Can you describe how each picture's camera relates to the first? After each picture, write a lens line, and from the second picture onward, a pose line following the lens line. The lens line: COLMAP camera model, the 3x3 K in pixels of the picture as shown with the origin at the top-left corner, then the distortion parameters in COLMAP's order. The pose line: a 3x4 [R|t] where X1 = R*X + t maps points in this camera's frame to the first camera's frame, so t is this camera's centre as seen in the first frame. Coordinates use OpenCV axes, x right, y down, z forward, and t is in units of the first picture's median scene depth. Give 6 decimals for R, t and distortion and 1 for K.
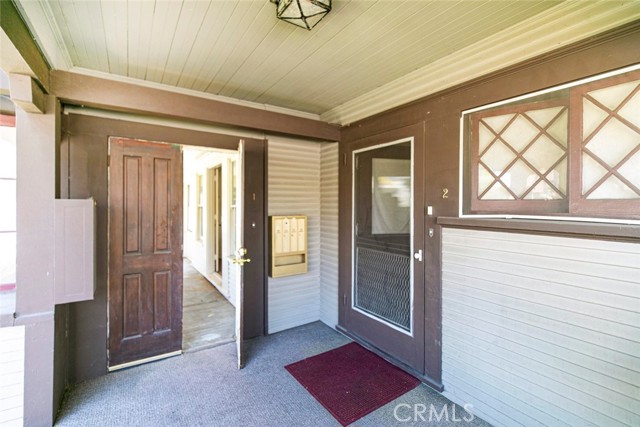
lens RADIAL K [[289.1, 0, 320.1], [0, 289.1, 207.4], [0, 0, 1]] dist [0.000019, -0.000992]
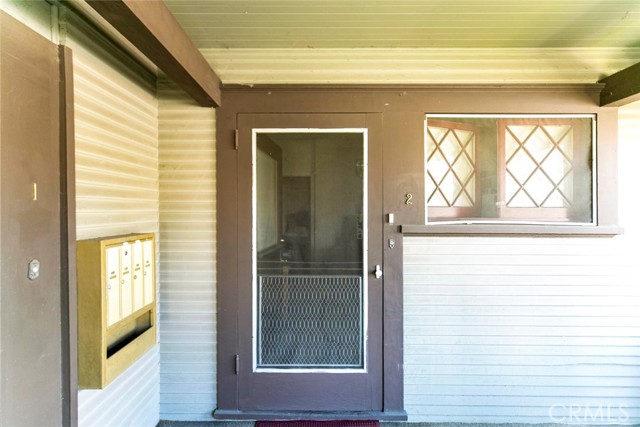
lens RADIAL K [[289.1, 0, 318.5], [0, 289.1, 213.1], [0, 0, 1]] dist [0.000019, -0.000992]
pose [[0.557731, -0.010071, 0.829961, -0.433666], [0.010316, 0.999933, 0.005201, -0.010113], [-0.829958, 0.005661, 0.557798, 0.658965]]
